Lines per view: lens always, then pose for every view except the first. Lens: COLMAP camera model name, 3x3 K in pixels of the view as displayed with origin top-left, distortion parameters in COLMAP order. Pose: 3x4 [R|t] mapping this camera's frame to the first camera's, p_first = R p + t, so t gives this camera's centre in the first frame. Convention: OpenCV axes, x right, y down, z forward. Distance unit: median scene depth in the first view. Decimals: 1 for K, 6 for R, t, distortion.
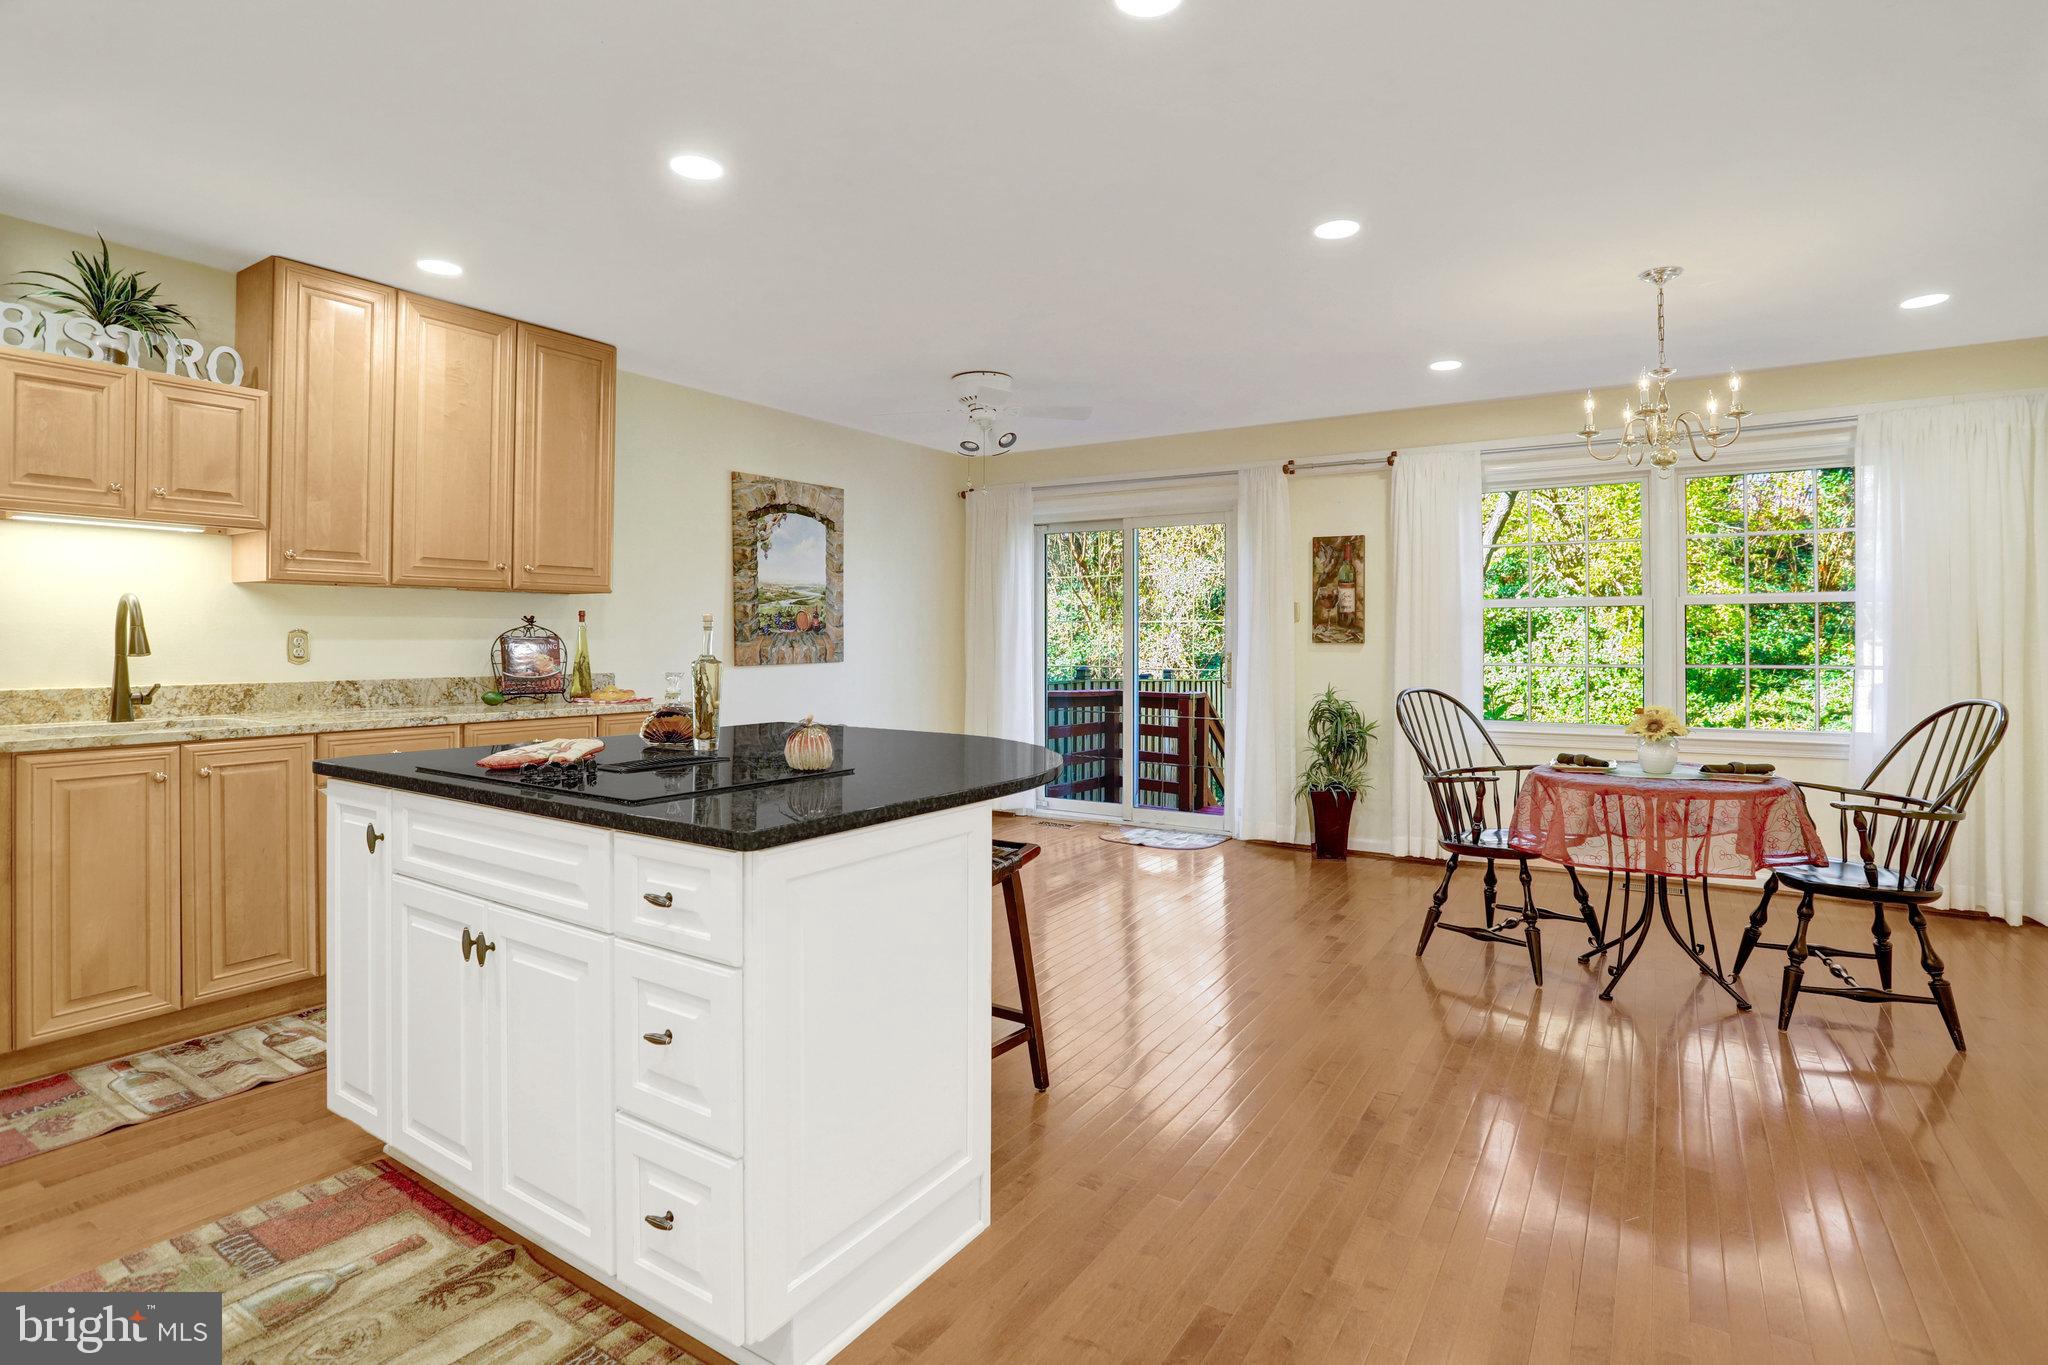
lens RADIAL K [[1025.5, 0, 1021.8], [0, 1025.5, 646.8], [0, 0, 1]] dist [-0.079380, 0.066326]
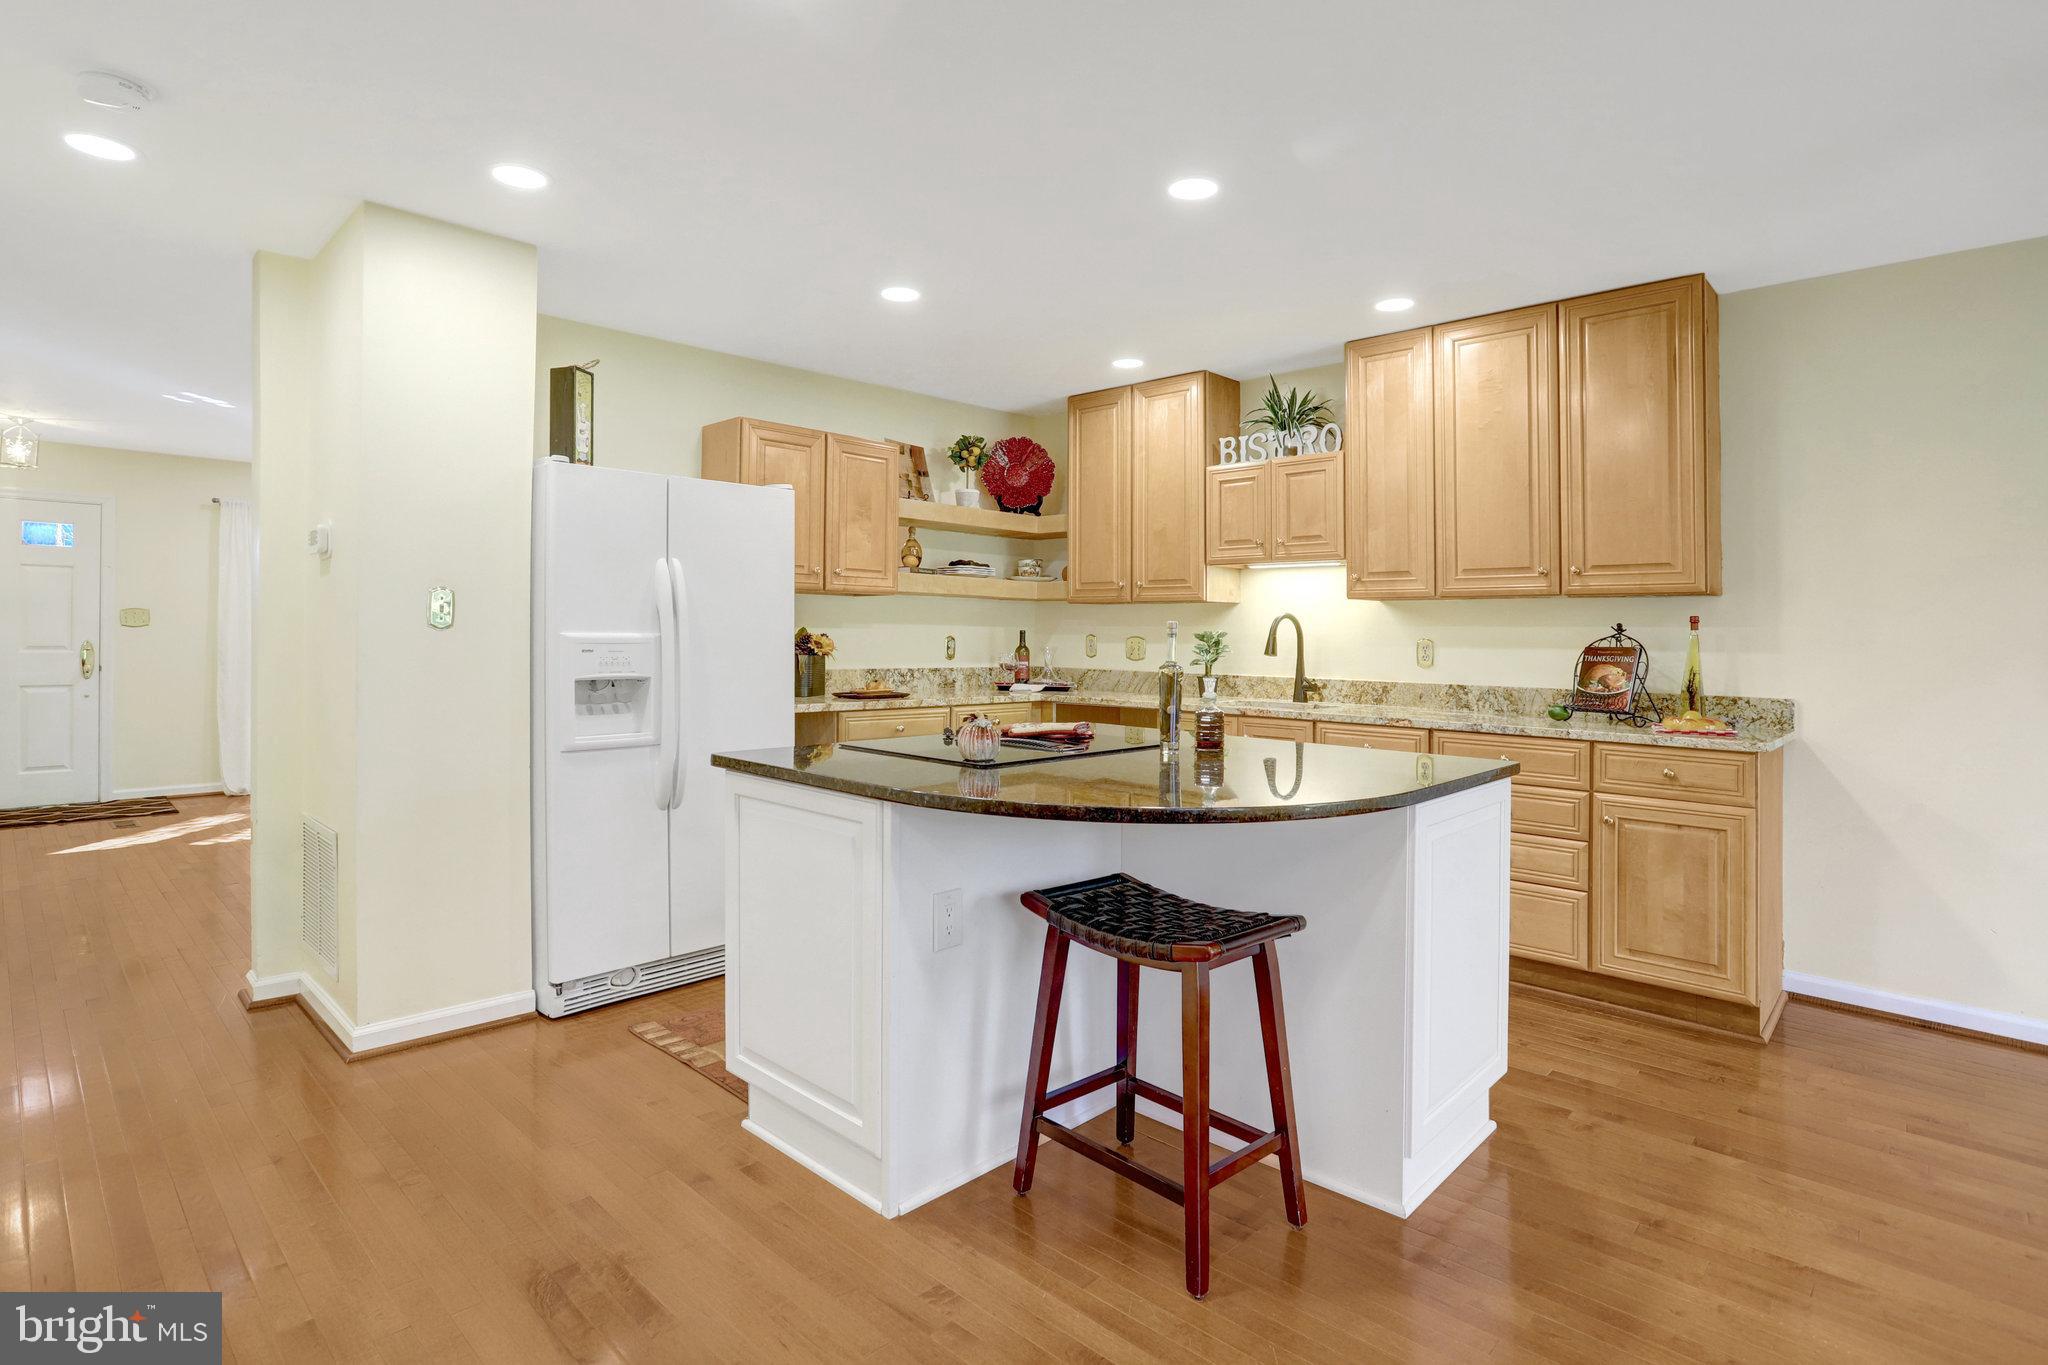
lens RADIAL K [[1025.5, 0, 1021.8], [0, 1025.5, 646.8], [0, 0, 1]] dist [-0.079380, 0.066326]
pose [[-0.170888, 0.005631, -0.985274, 0.703478], [-0.023195, 0.999684, 0.009737, -0.011037], [0.985017, 0.024517, -0.170703, 0.987920]]
